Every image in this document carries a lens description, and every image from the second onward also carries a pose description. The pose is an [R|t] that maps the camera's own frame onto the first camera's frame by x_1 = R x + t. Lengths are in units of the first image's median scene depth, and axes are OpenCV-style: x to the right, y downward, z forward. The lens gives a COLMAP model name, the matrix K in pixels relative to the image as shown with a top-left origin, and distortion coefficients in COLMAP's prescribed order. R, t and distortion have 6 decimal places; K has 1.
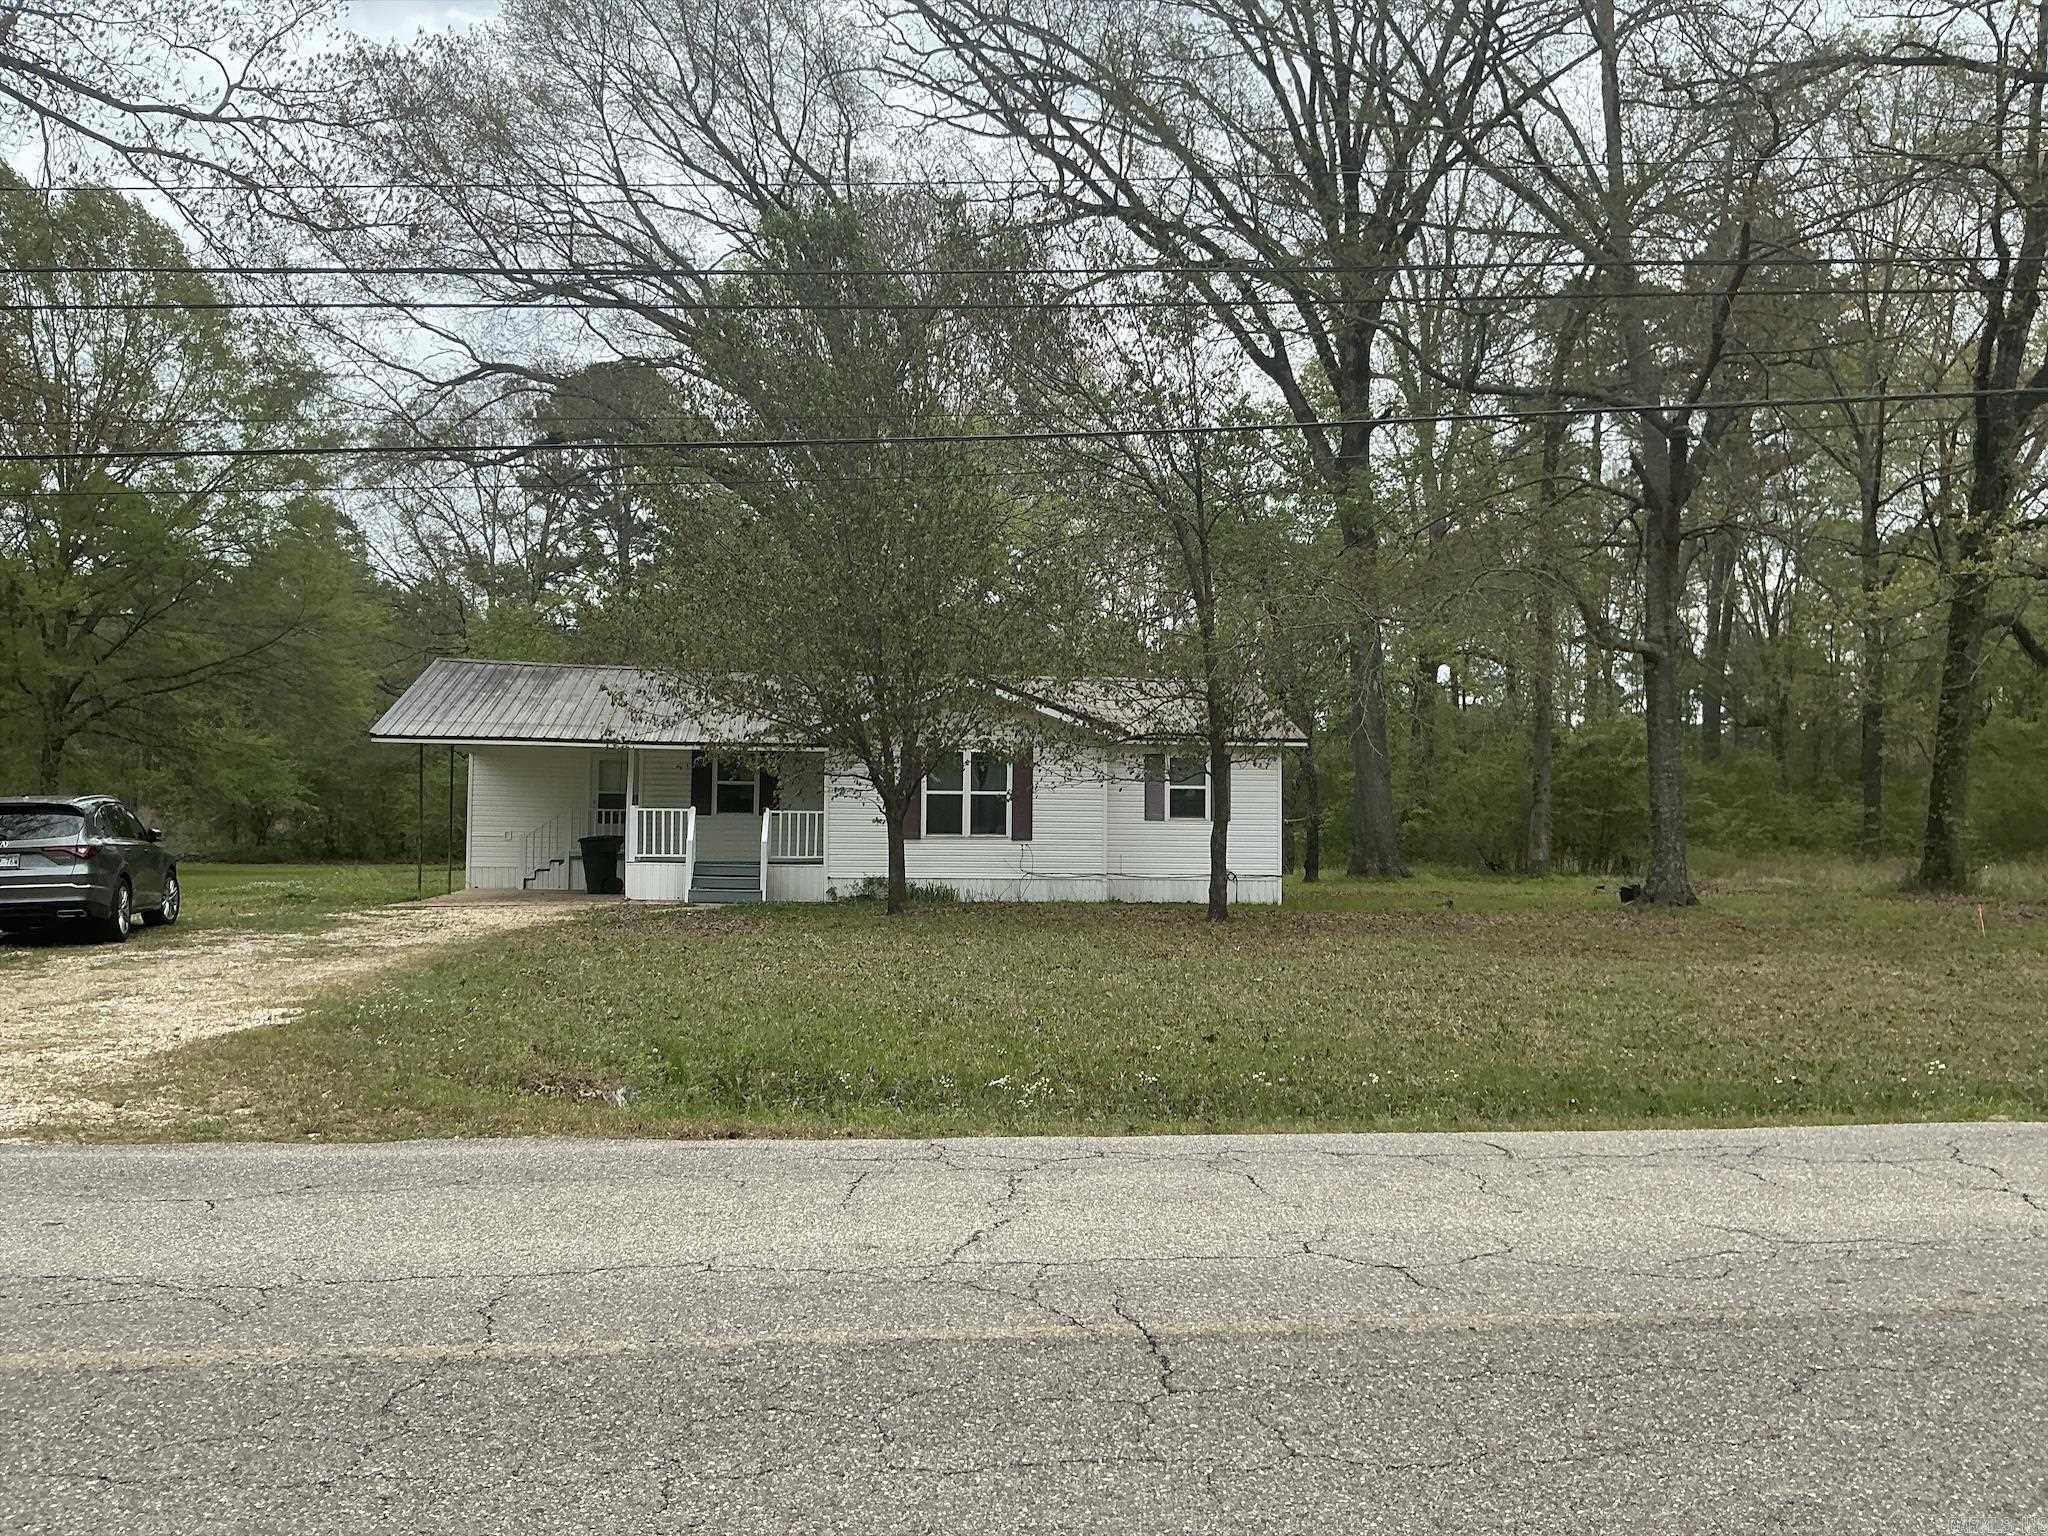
lens RADIAL K [[1698.6, 0, 1021.3], [0, 1698.6, 764.7], [0, 0, 1]] dist [0.169760, -0.355597]
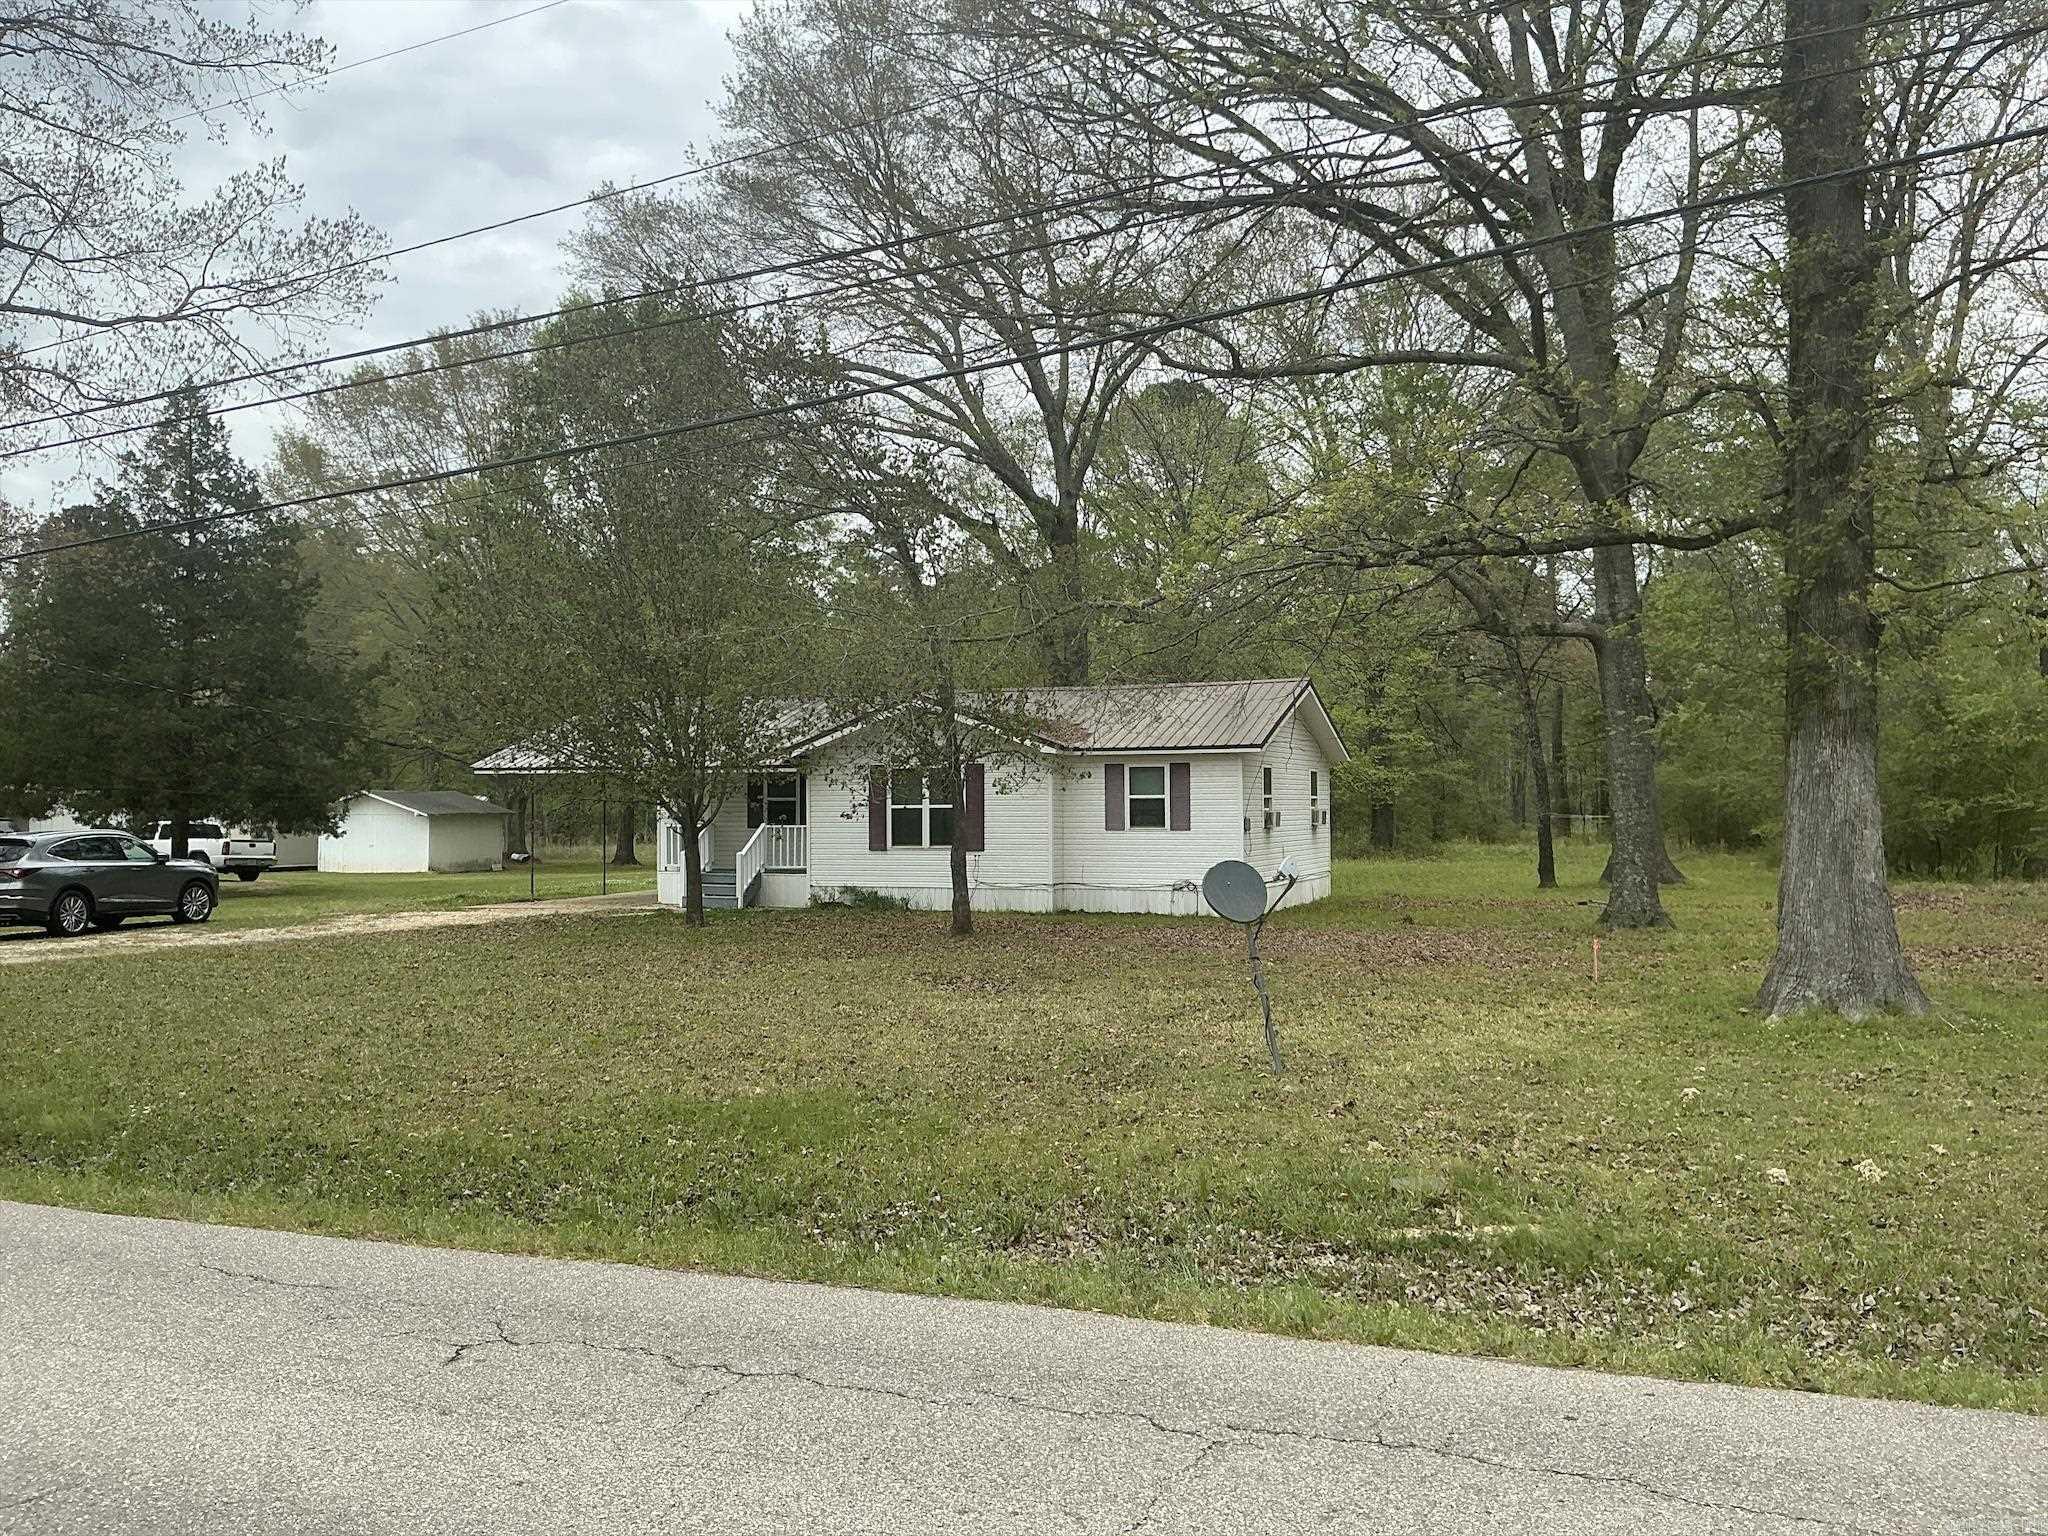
lens RADIAL K [[1698.6, 0, 1021.3], [0, 1698.6, 764.7], [0, 0, 1]] dist [0.169760, -0.355597]
pose [[0.874221, -0.024829, -0.484894, 1.024255], [0.030262, 0.999536, 0.003379, -0.021551], [0.484585, -0.017628, 0.874567, 0.196274]]
